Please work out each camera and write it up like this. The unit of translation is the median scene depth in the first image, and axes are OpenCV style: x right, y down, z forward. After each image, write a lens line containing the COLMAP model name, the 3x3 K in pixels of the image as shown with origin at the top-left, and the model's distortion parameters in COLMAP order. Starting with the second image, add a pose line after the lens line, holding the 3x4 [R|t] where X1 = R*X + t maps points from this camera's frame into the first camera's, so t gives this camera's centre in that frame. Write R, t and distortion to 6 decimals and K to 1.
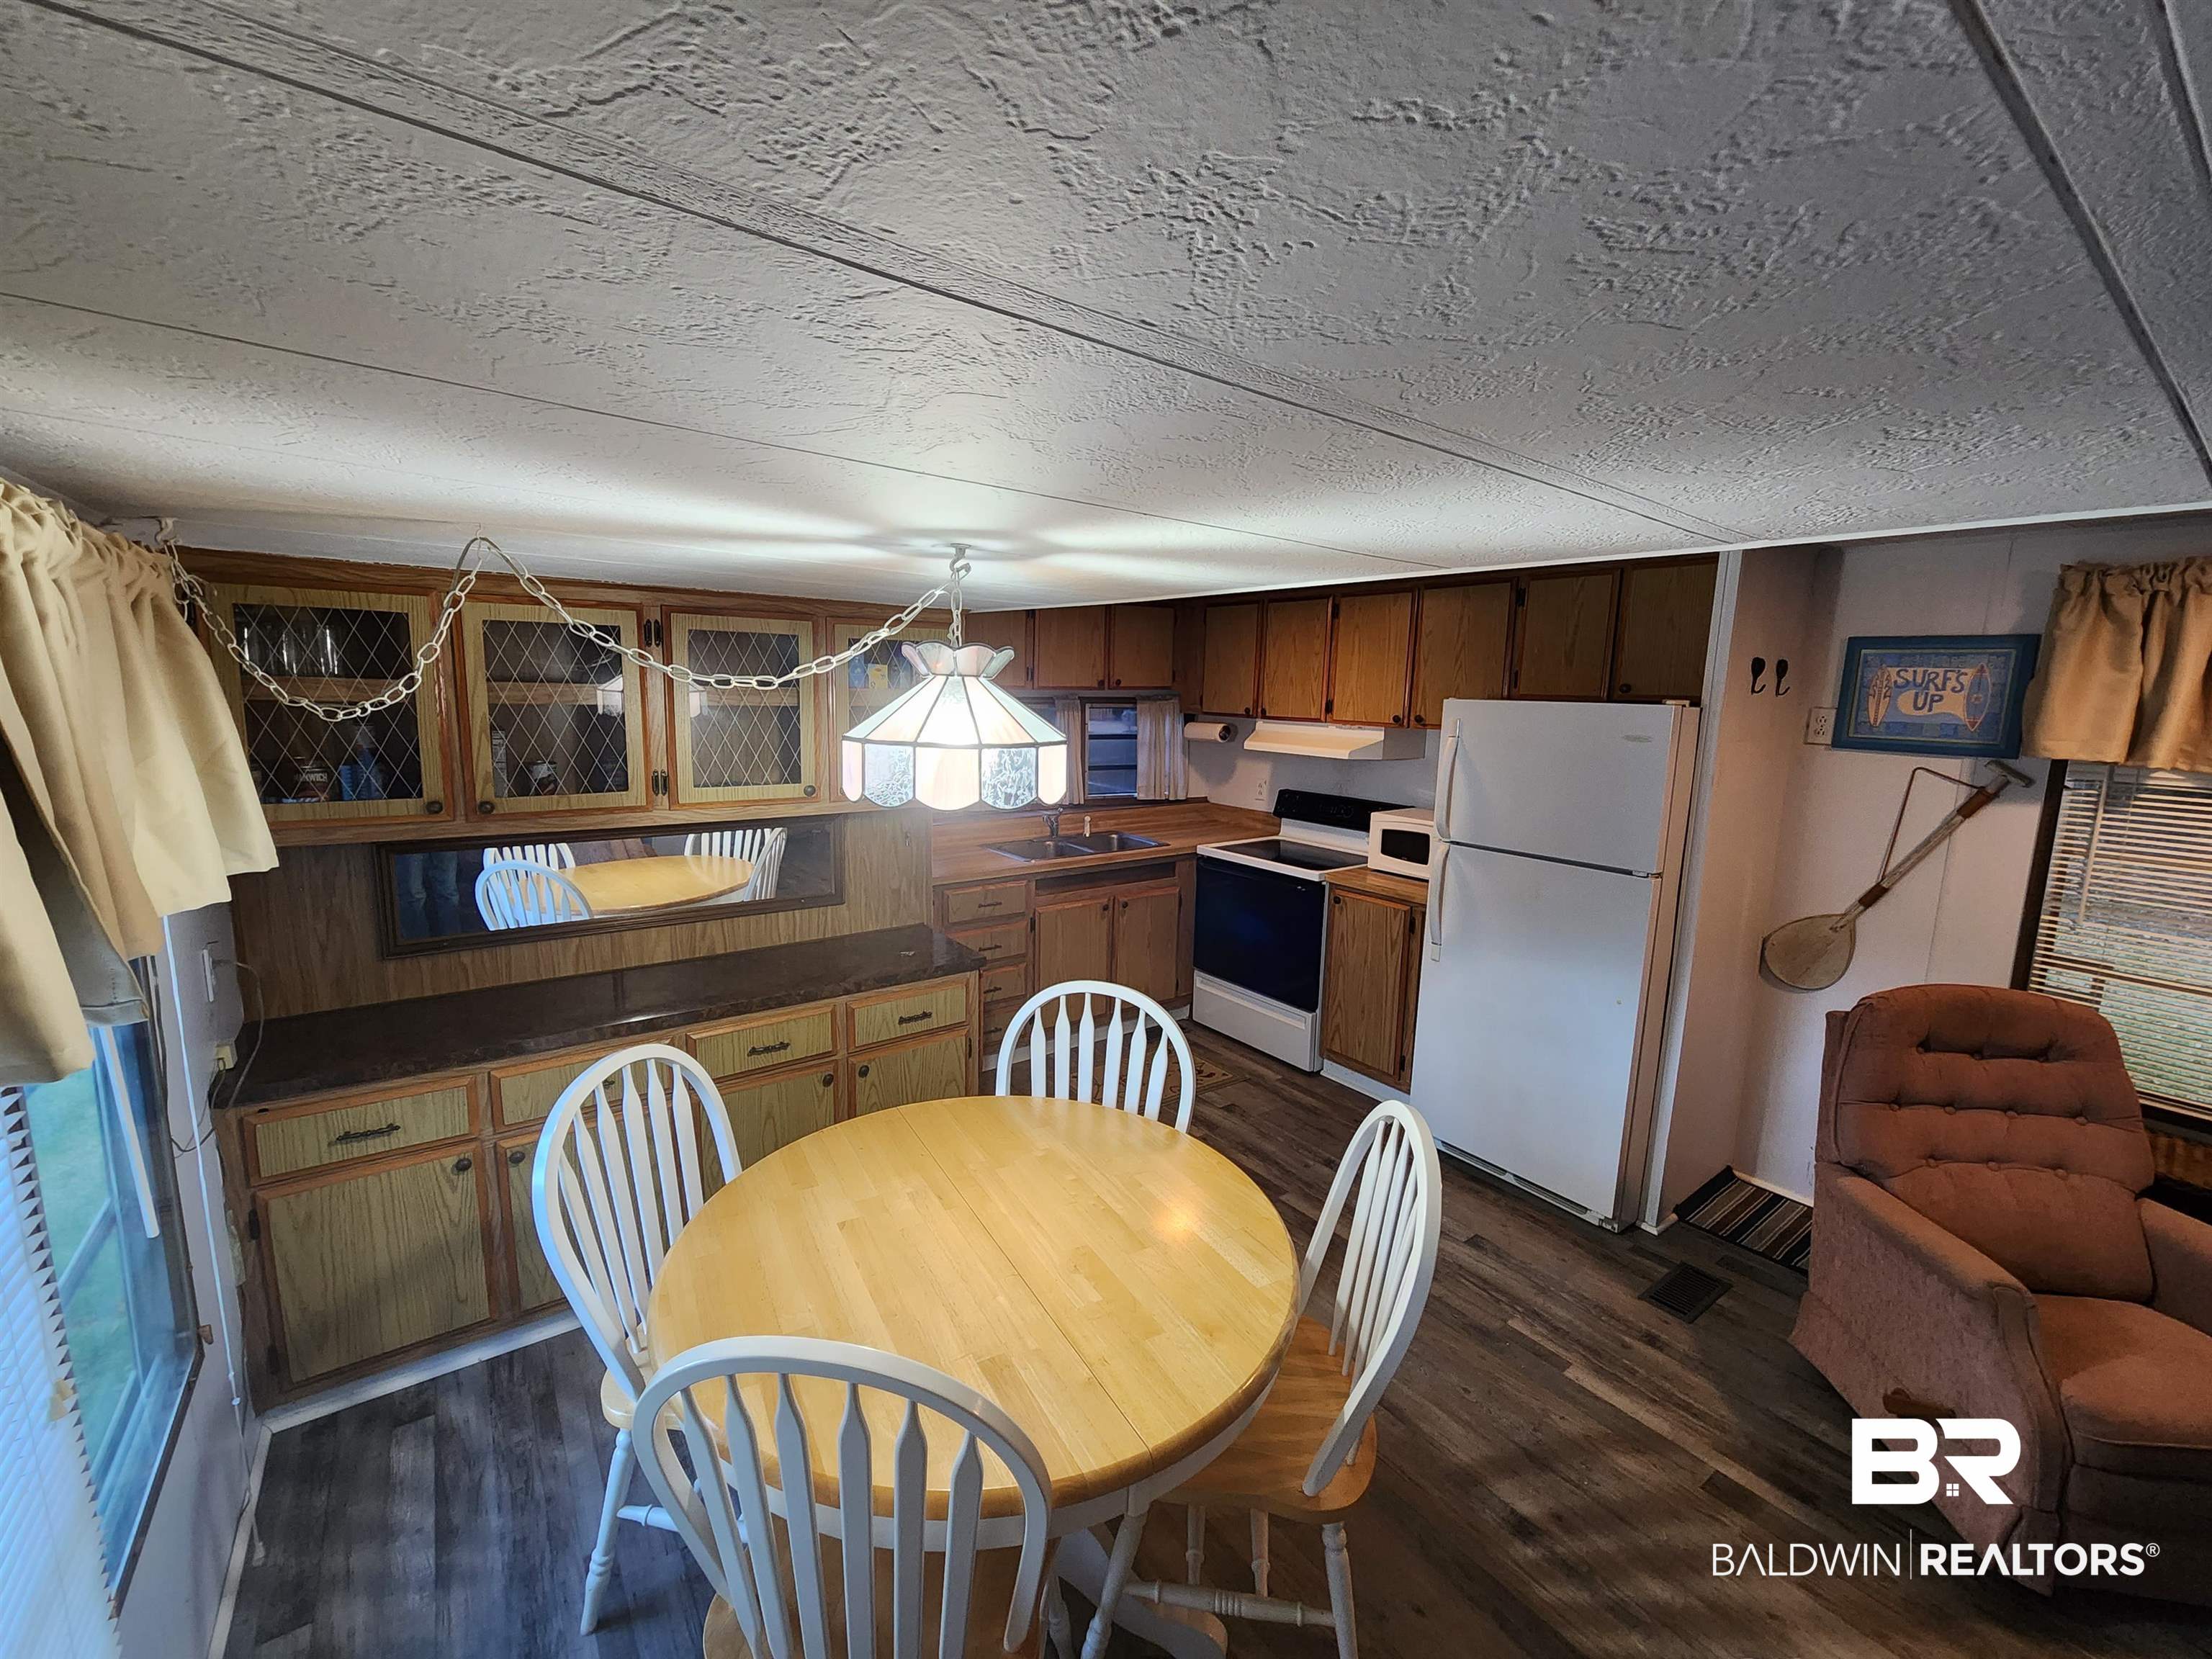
lens RADIAL K [[904.6, 0, 1095.6], [0, 904.6, 823.6], [0, 0, 1]] dist [0.002850, -0.004277]
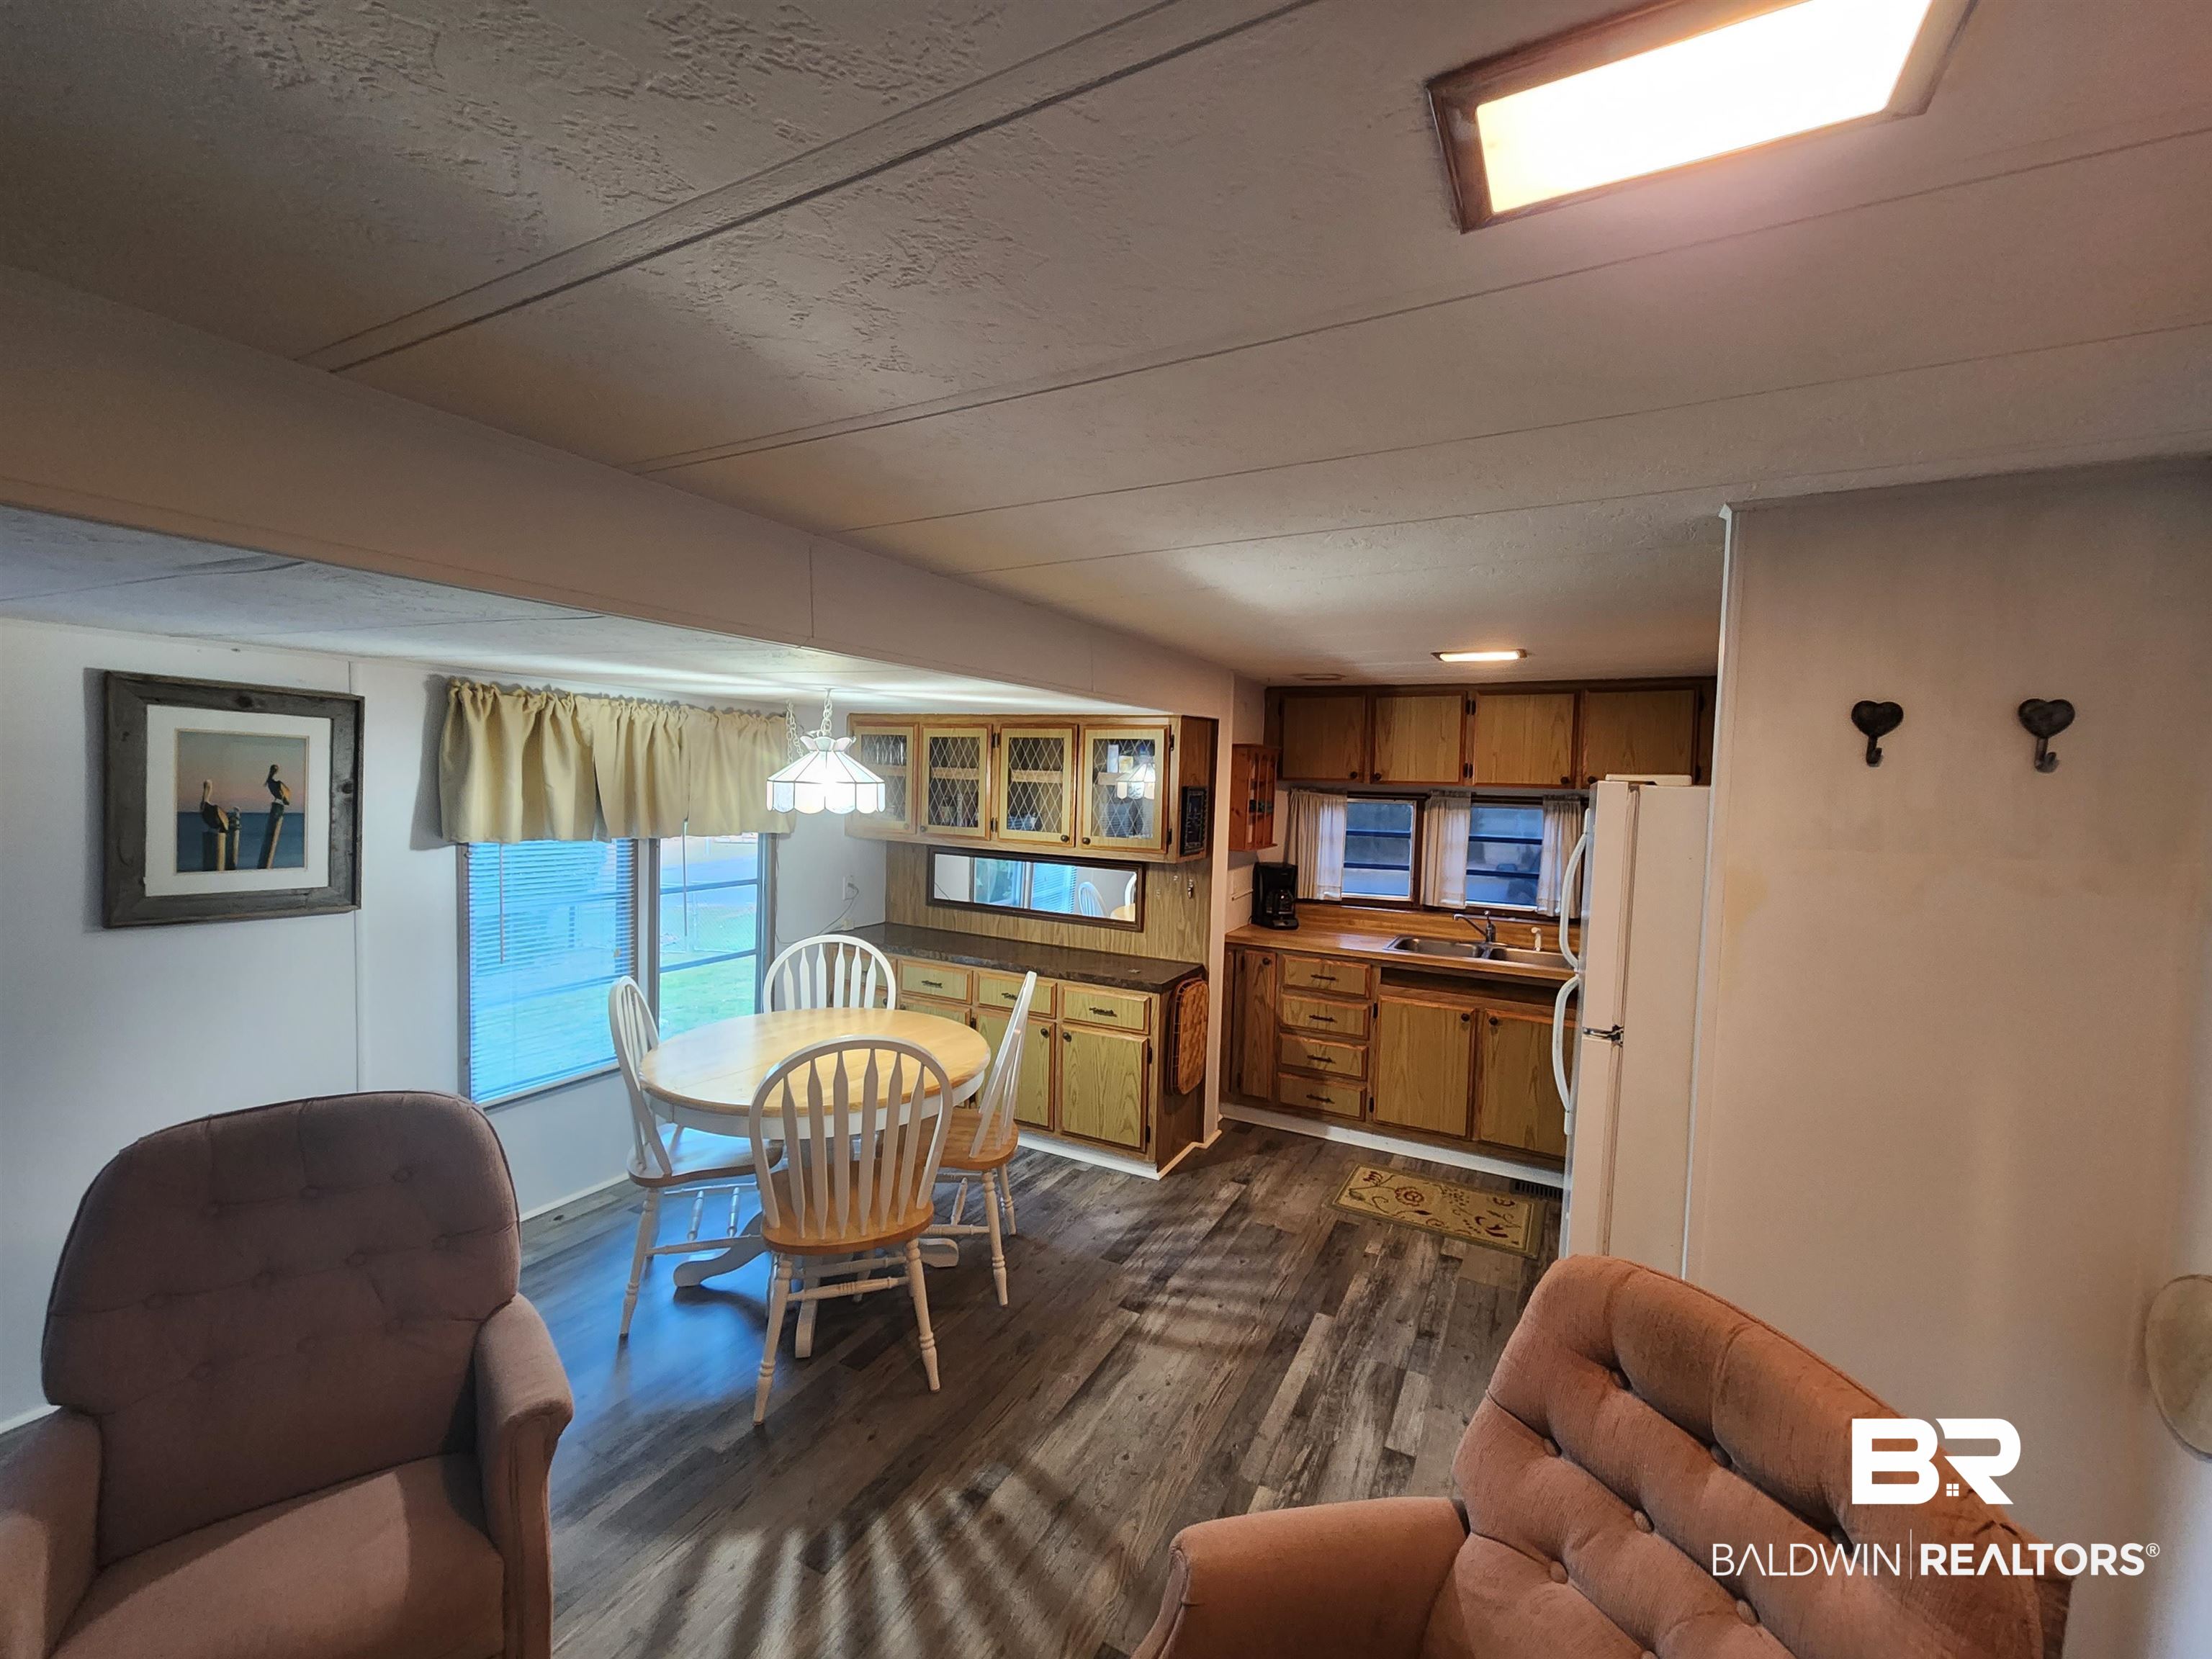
lens RADIAL K [[904.6, 0, 1087.1], [0, 904.6, 823.0], [0, 0, 1]] dist [0.002850, -0.004277]
pose [[0.442851, 0.029469, -0.896111, 1.248045], [-0.160236, 0.985970, -0.046763, 0.004597], [0.882160, 0.164298, 0.441360, 0.419978]]
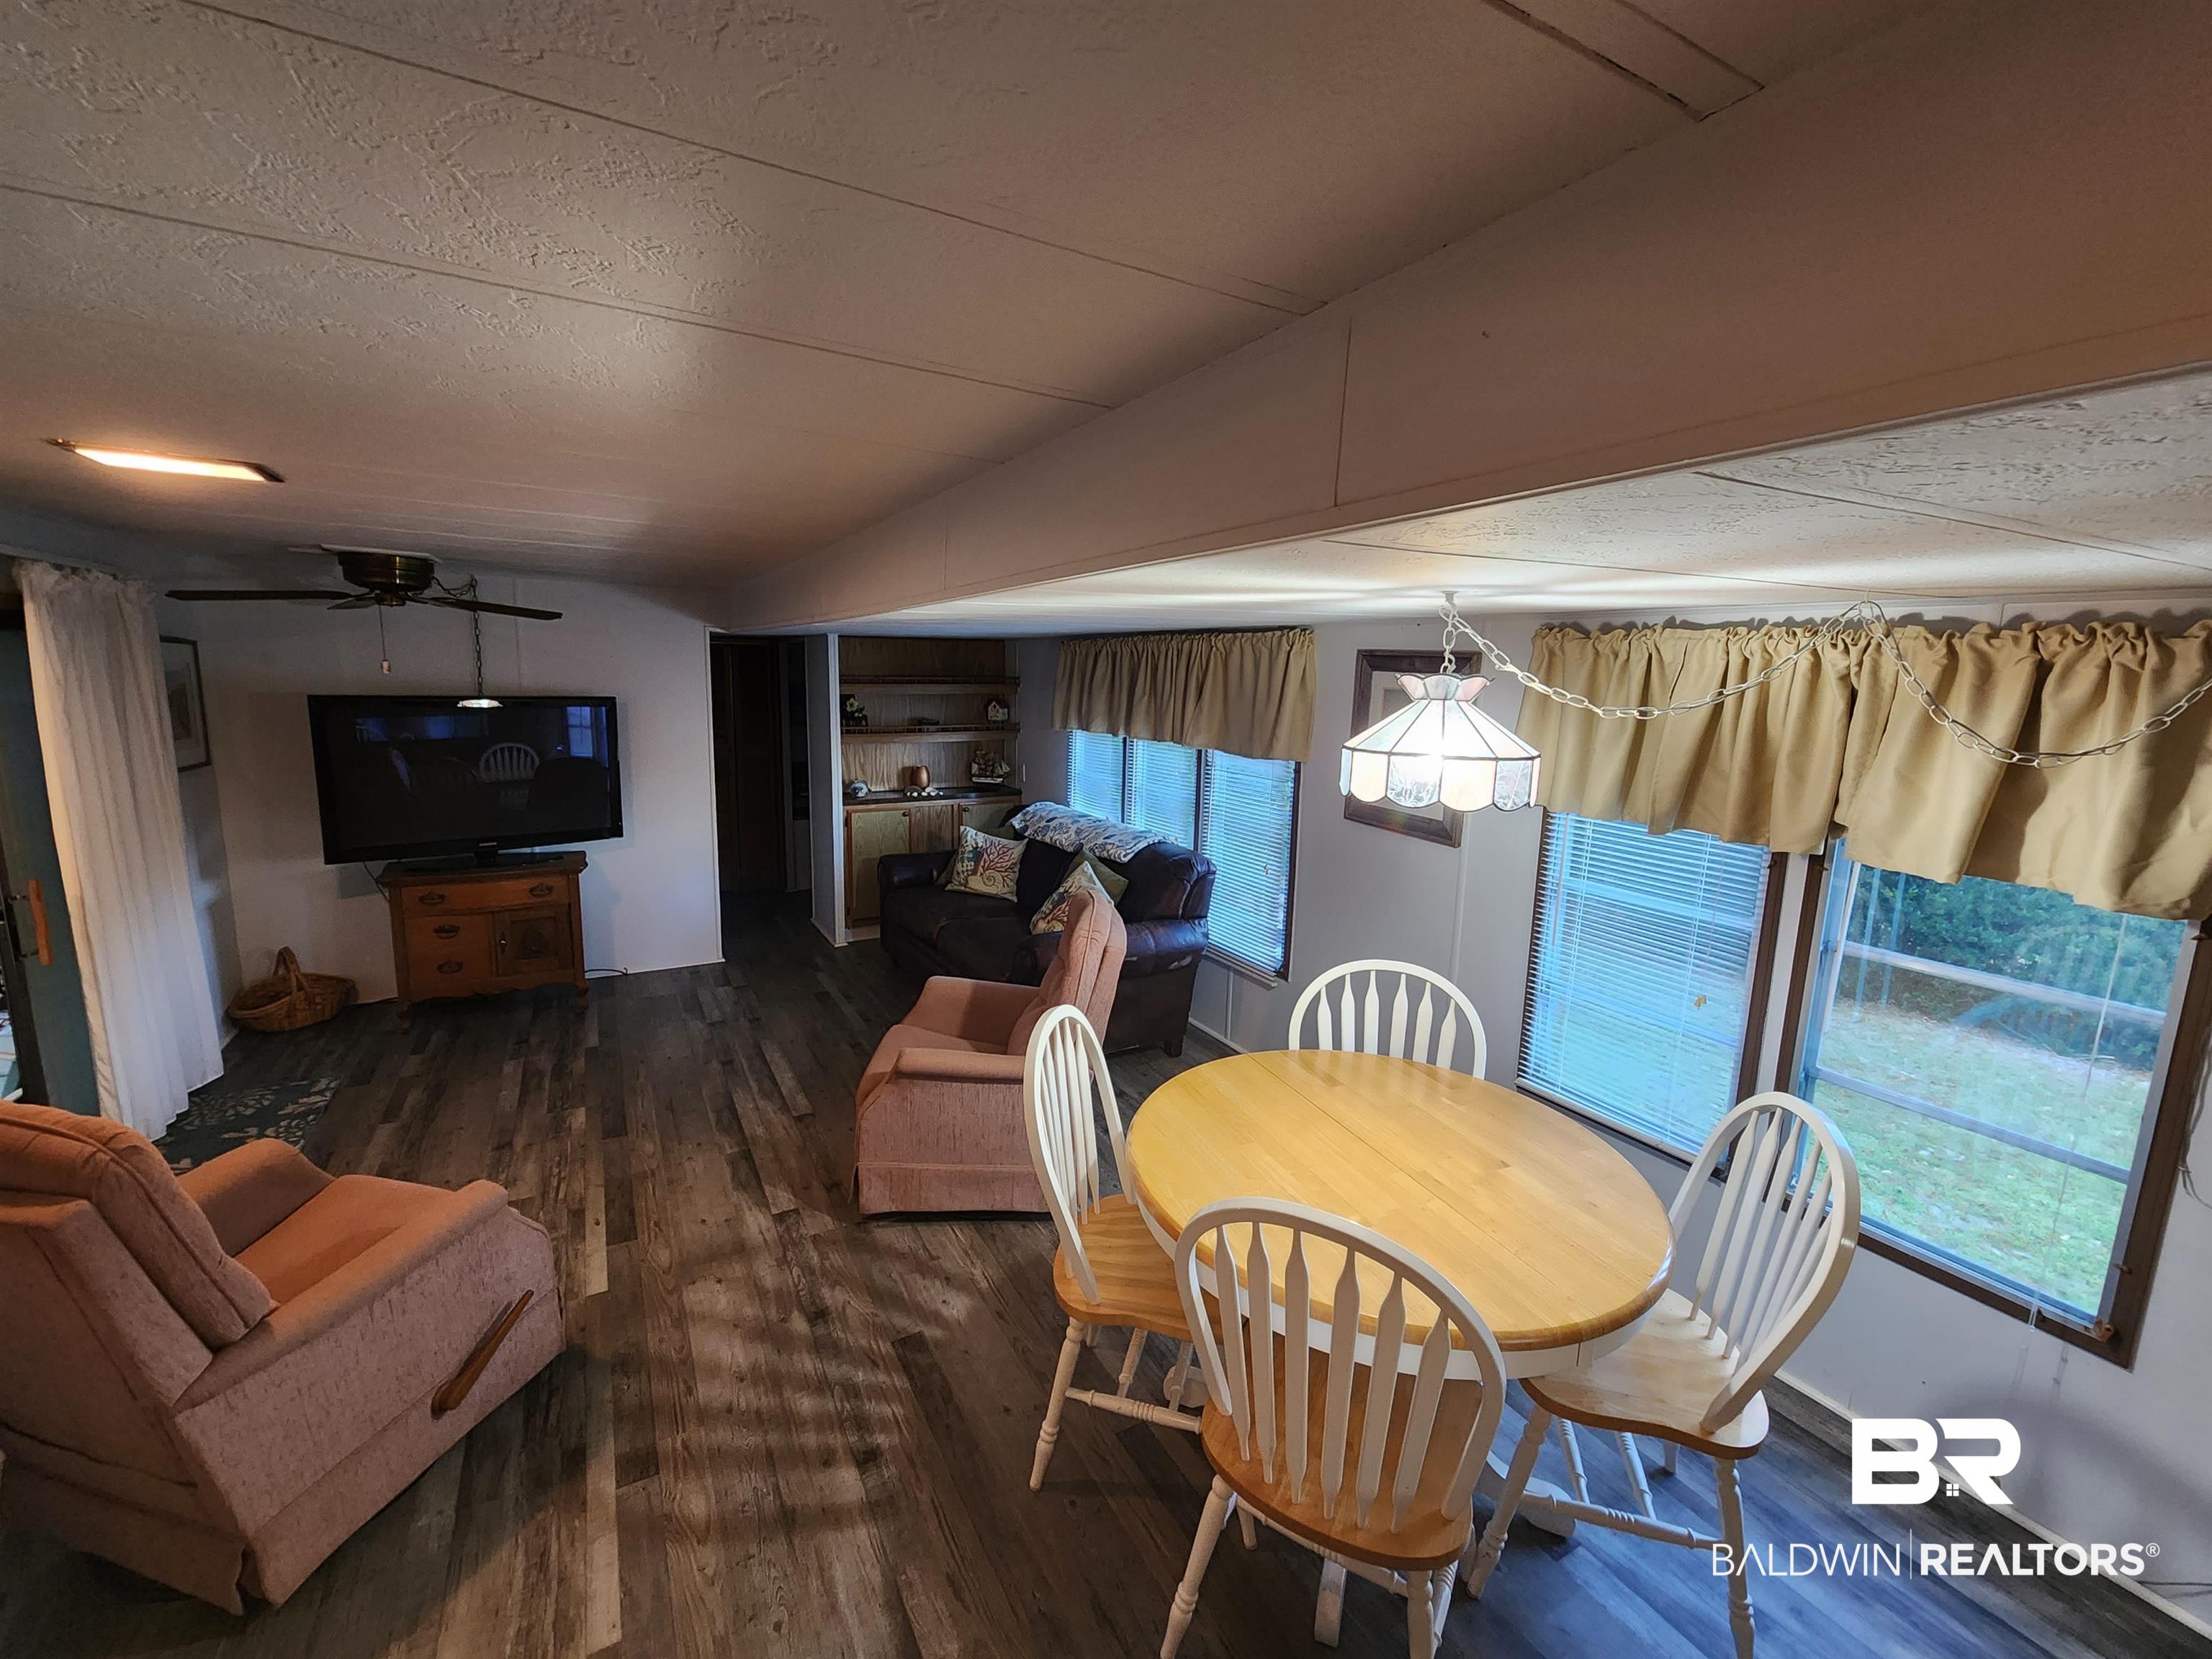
lens RADIAL K [[904.6, 0, 1107.4], [0, 904.6, 821.5], [0, 0, 1]] dist [0.002850, -0.004277]
pose [[-0.993119, -0.060134, 0.100492, 0.105591], [-0.025089, 0.947427, 0.318987, -0.245766], [-0.114391, 0.314271, -0.942416, 1.463630]]
